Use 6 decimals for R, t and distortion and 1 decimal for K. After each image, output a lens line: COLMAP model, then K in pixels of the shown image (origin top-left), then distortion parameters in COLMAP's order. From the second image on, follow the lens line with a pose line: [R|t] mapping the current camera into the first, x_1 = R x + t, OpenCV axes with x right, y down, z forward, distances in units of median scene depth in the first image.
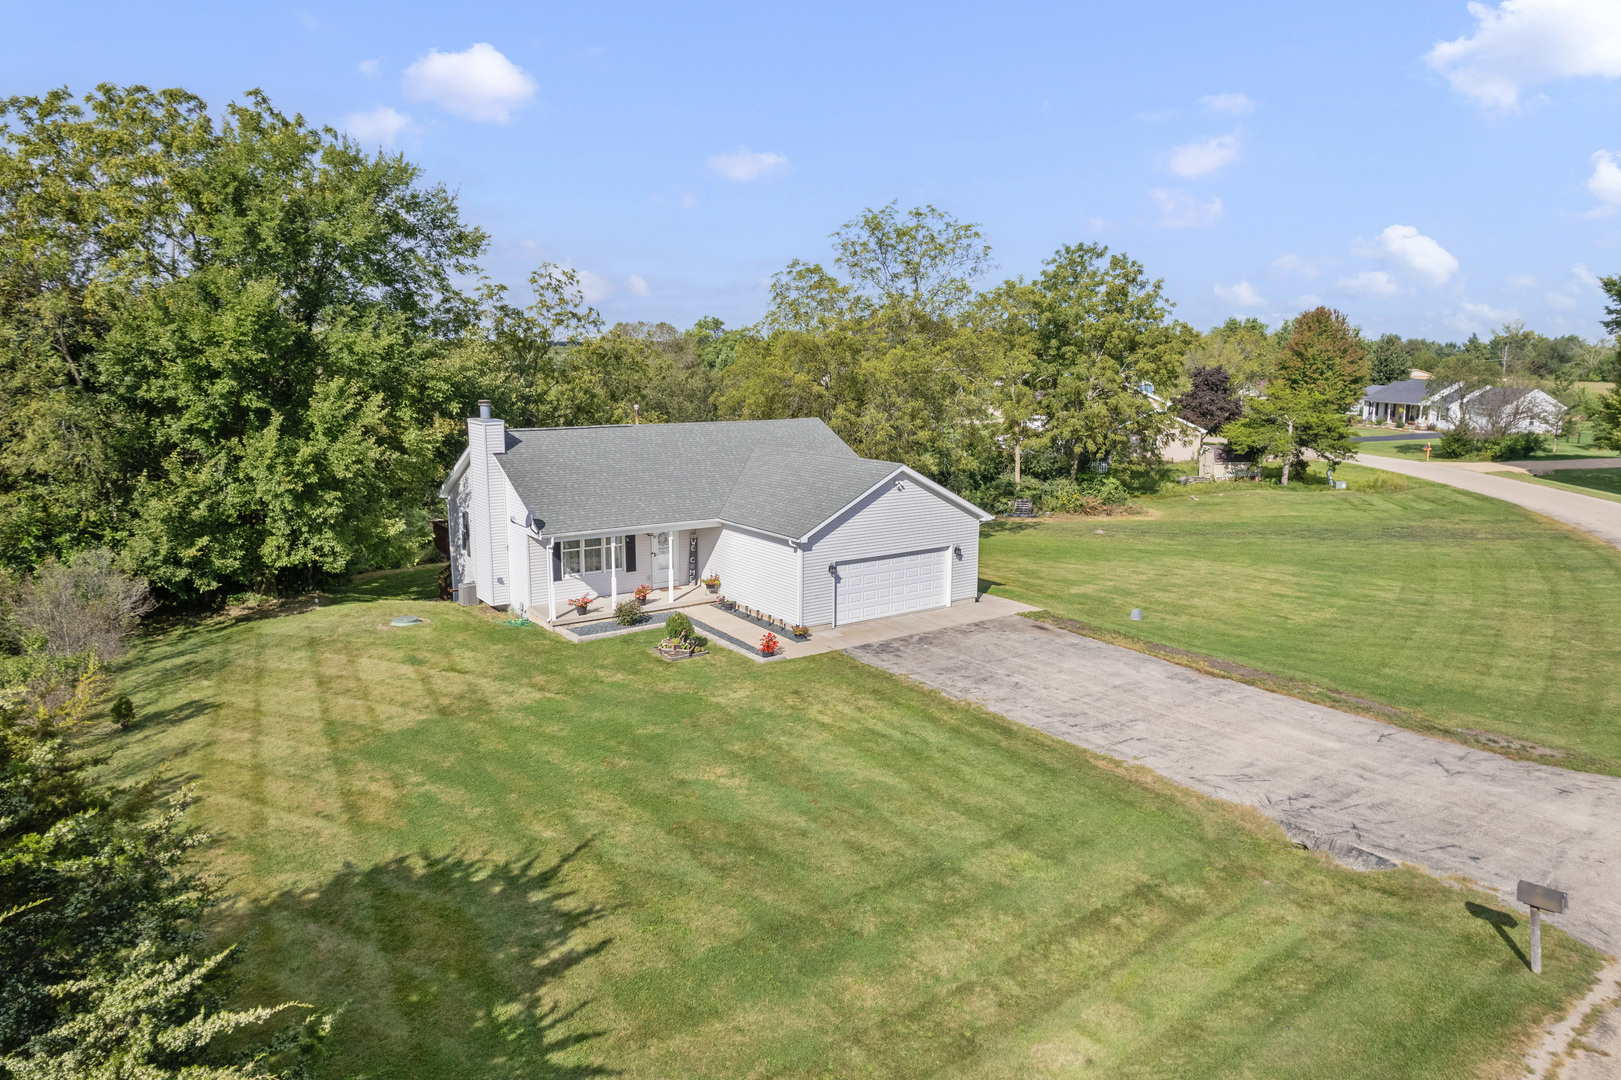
lens RADIAL K [[990.8, 0, 810.5], [0, 990.8, 540.0], [0, 0, 1]] dist [-0.017081, 0.001272]
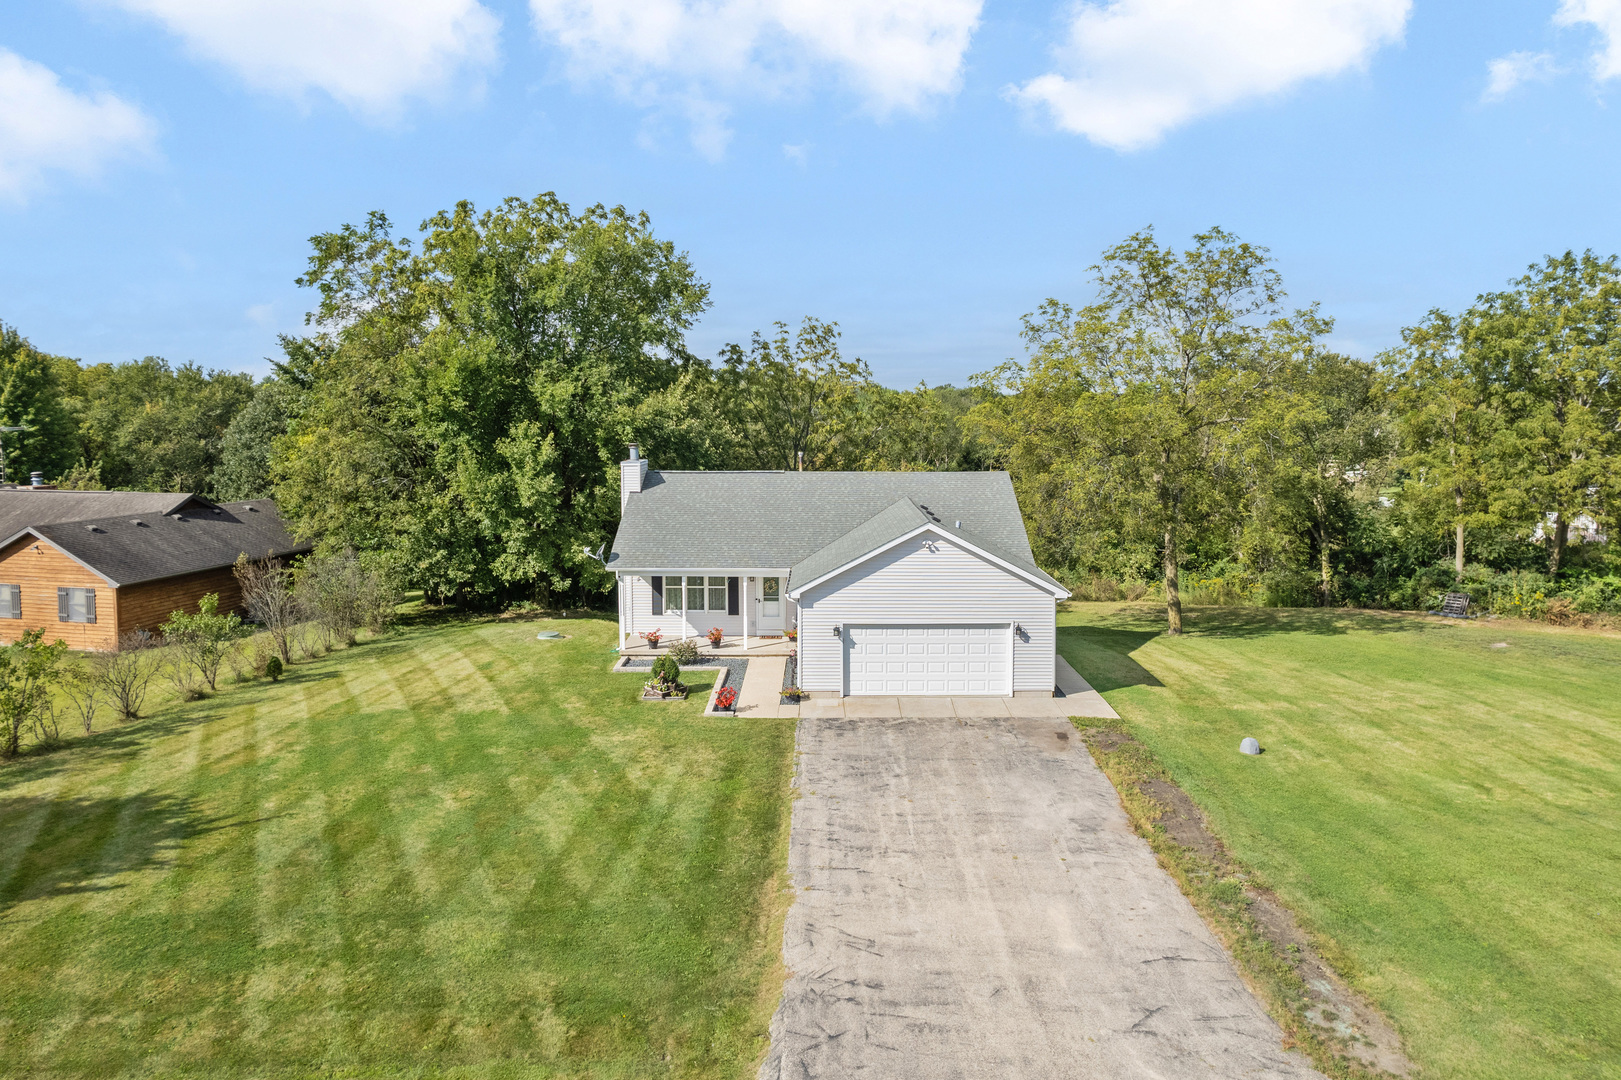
lens RADIAL K [[1023.0, 0, 810.5], [0, 1023.0, 540.0], [0, 0, 1]] dist [-0.055928, 0.042975]
pose [[0.827144, 0.069265, -0.557705, 0.688787], [-0.100955, 0.994546, -0.026211, -0.035886], [0.552848, 0.077984, 0.829625, 0.259045]]
